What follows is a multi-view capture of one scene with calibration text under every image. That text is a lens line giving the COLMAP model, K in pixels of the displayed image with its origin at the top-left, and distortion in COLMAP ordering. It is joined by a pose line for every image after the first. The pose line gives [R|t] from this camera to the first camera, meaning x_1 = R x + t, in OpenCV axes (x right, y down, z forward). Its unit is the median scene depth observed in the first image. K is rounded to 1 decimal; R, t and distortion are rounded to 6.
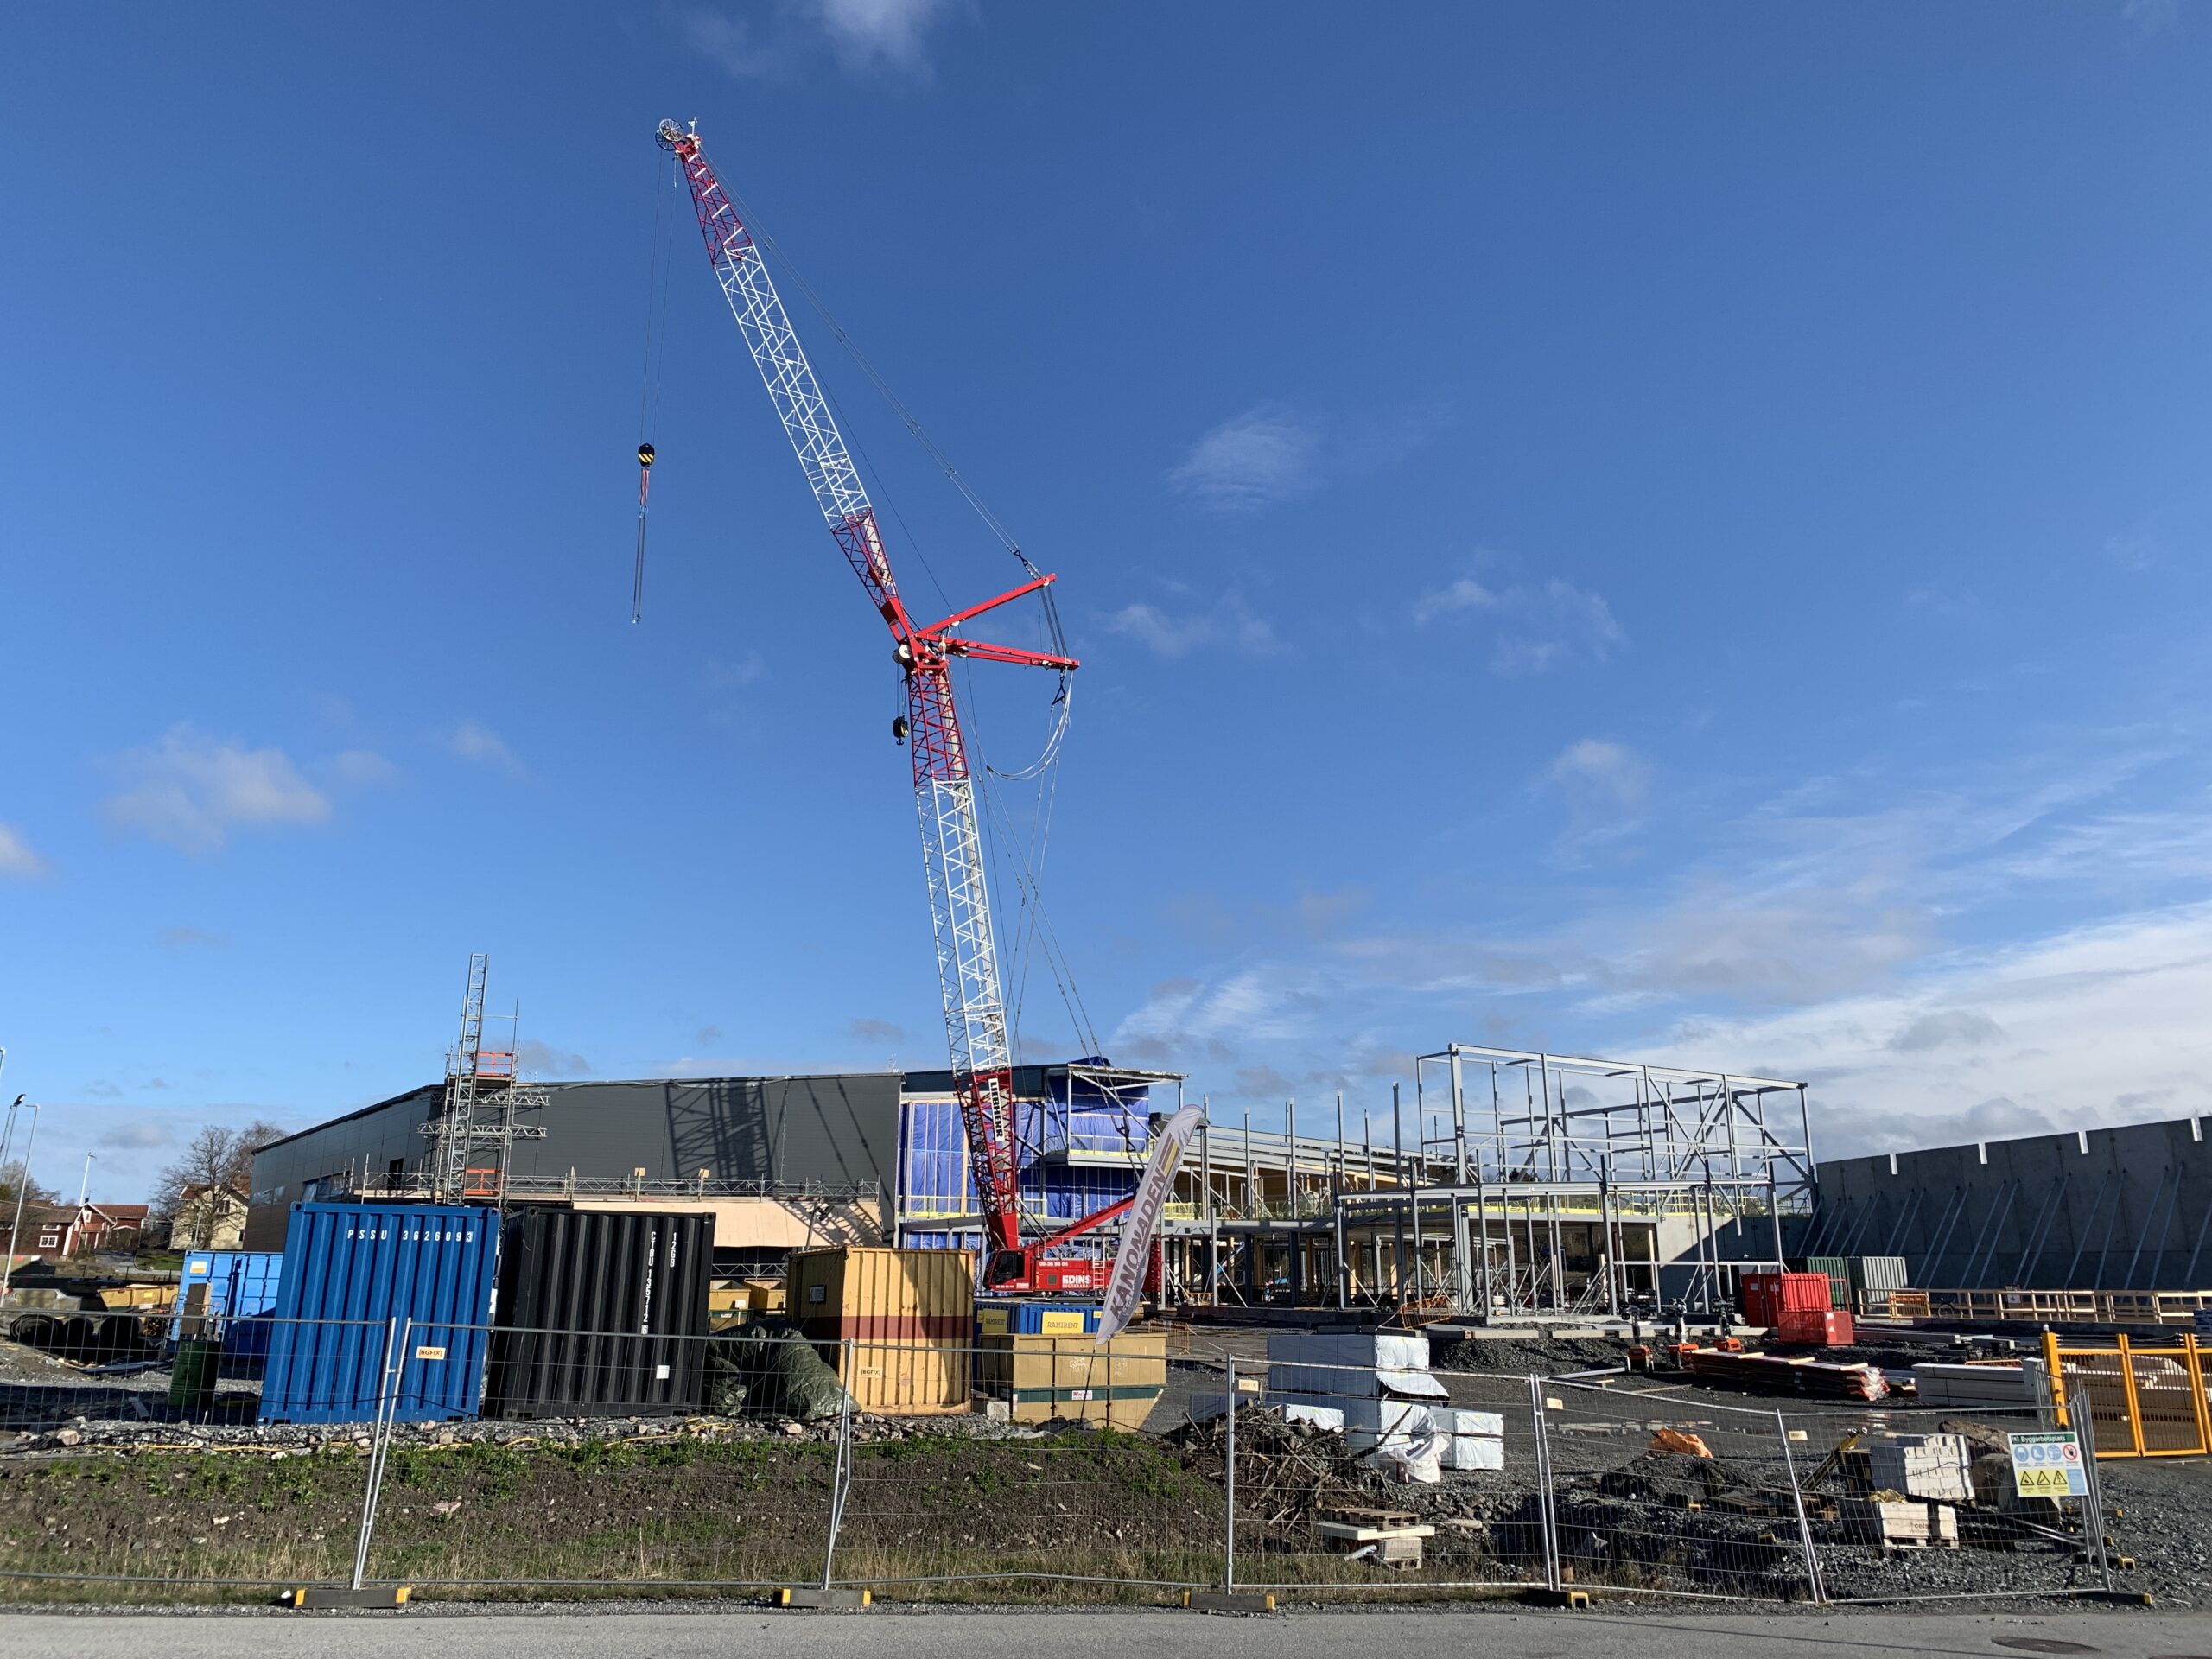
lens RADIAL K [[1661.9, 0, 1106.0], [0, 1661.9, 829.5], [0, 0, 1]] dist [0.085413, -0.130839]
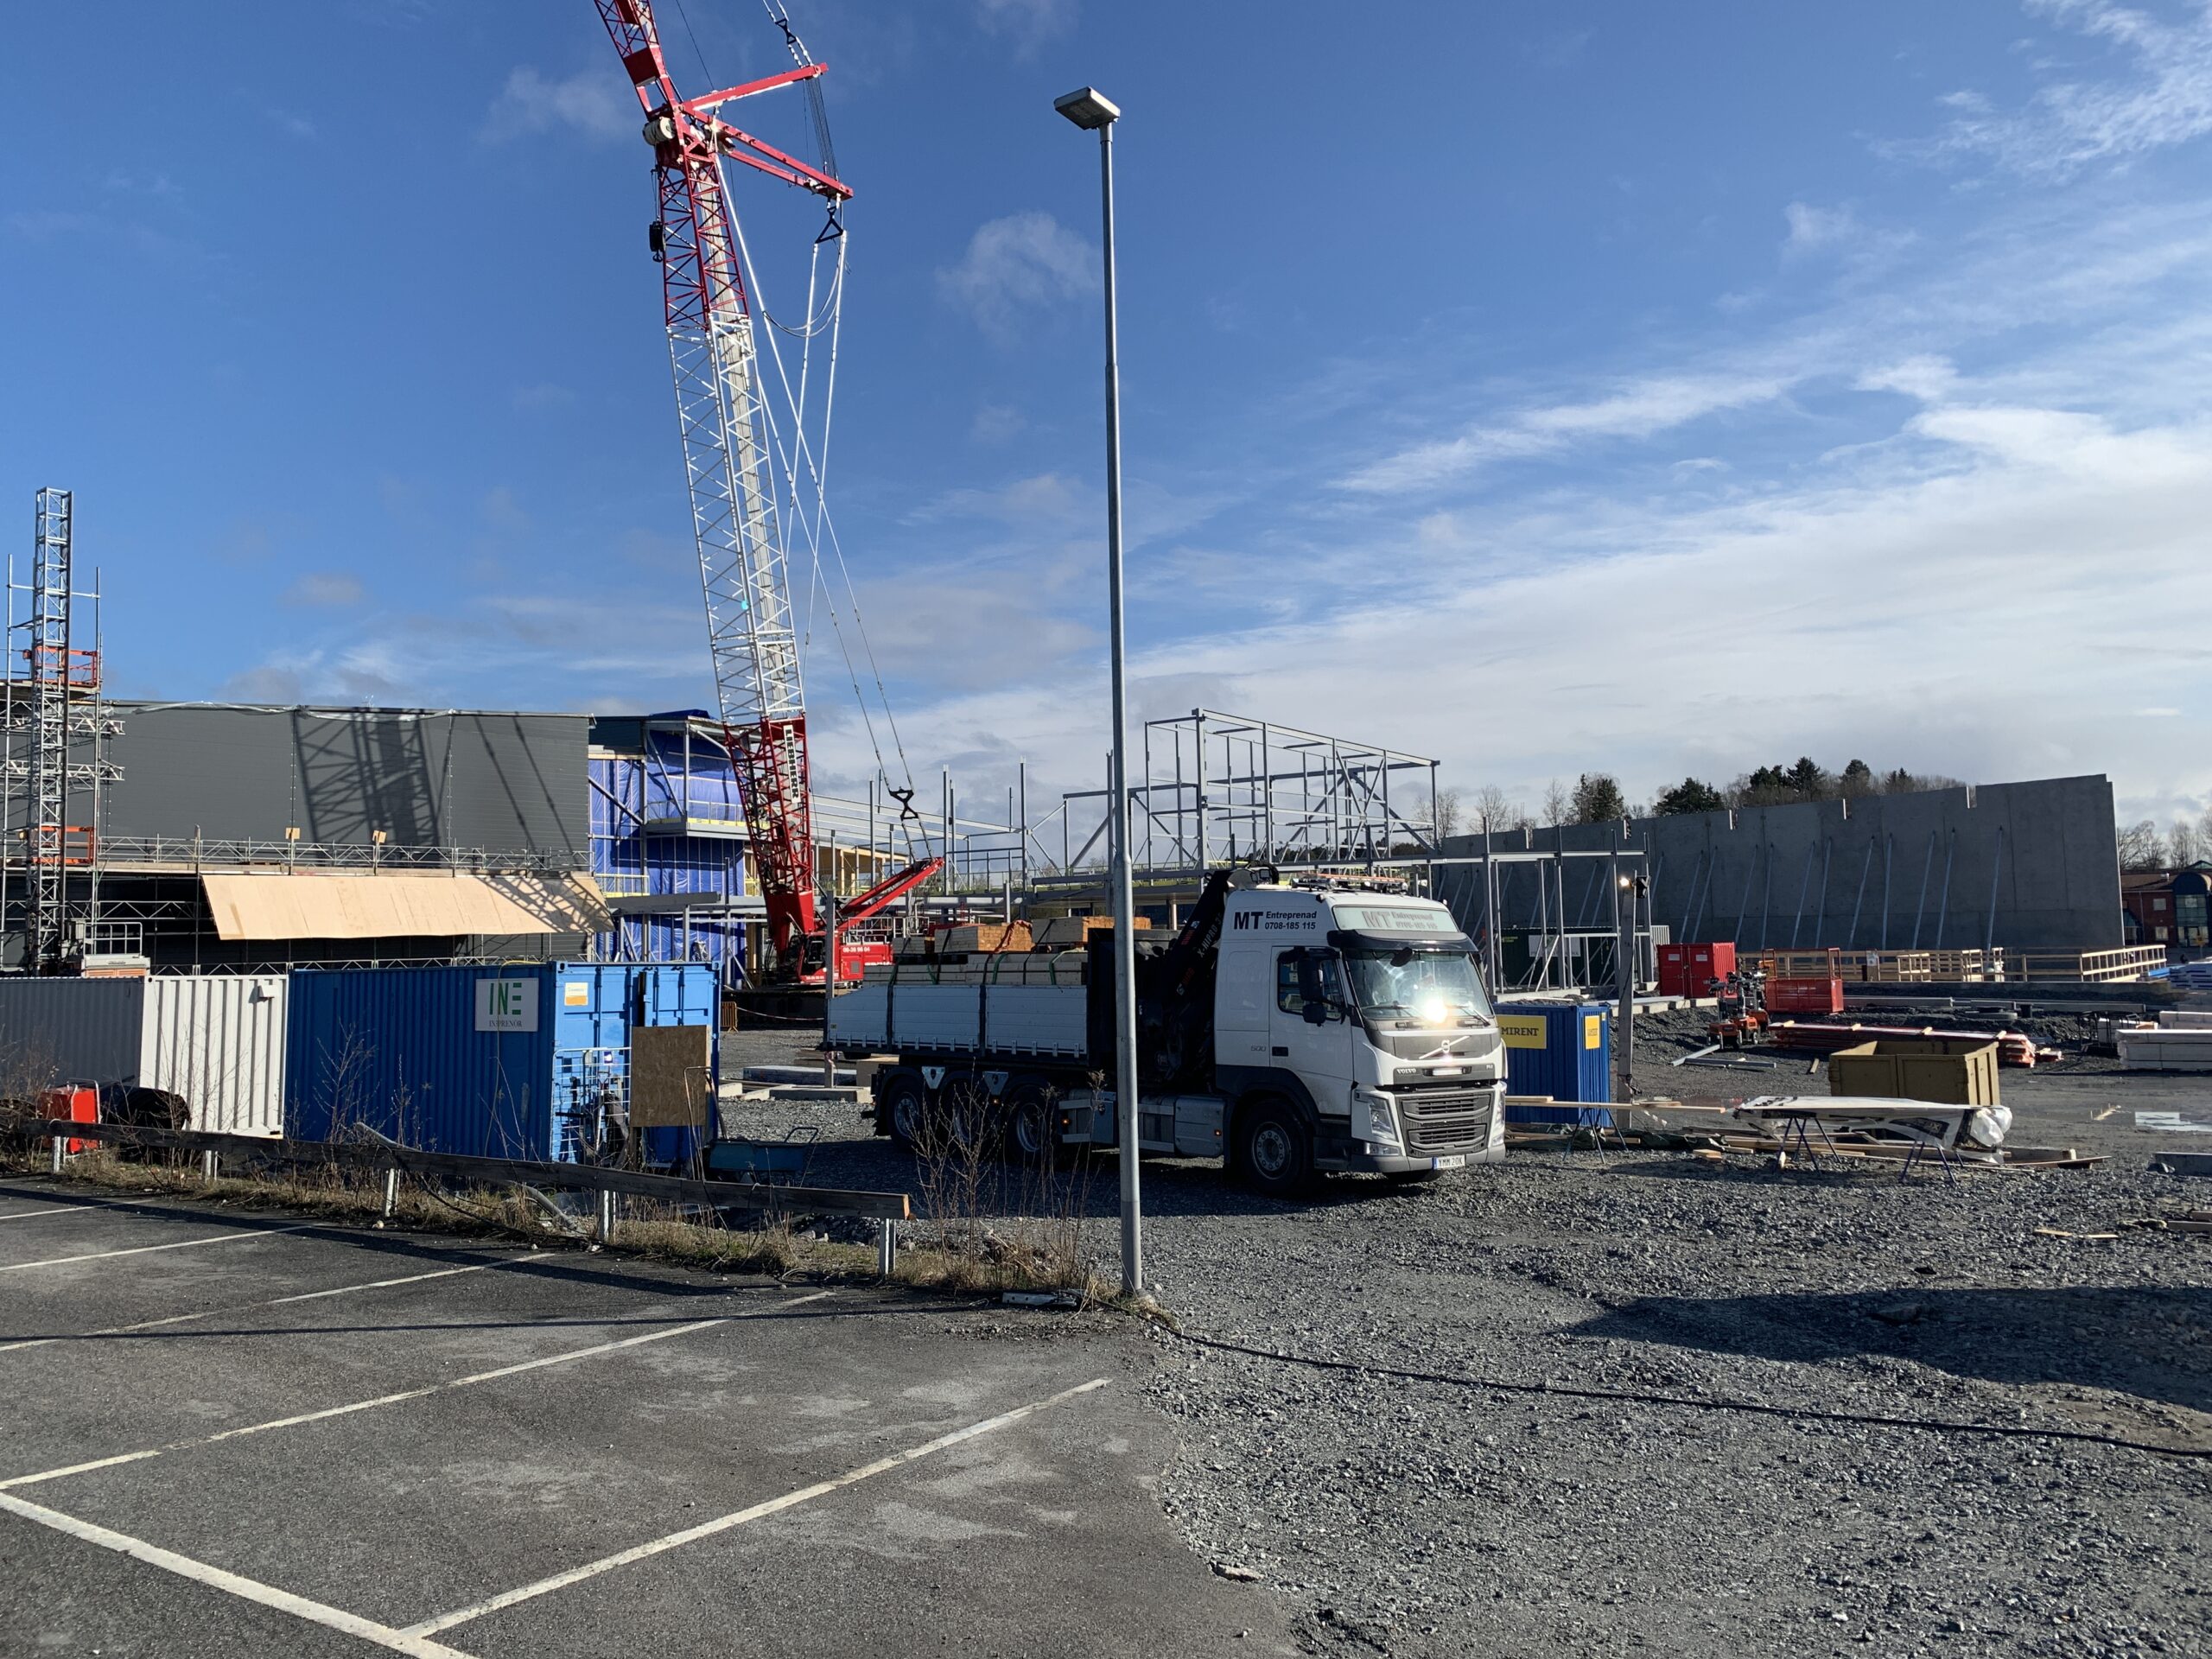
lens RADIAL K [[1661.9, 0, 1106.0], [0, 1661.9, 829.5], [0, 0, 1]] dist [0.085413, -0.130839]
pose [[0.898594, 0.010887, 0.438646, -0.261624], [-0.092937, 0.981733, 0.166020, 0.051154], [-0.428826, -0.189951, 0.883191, 0.219954]]
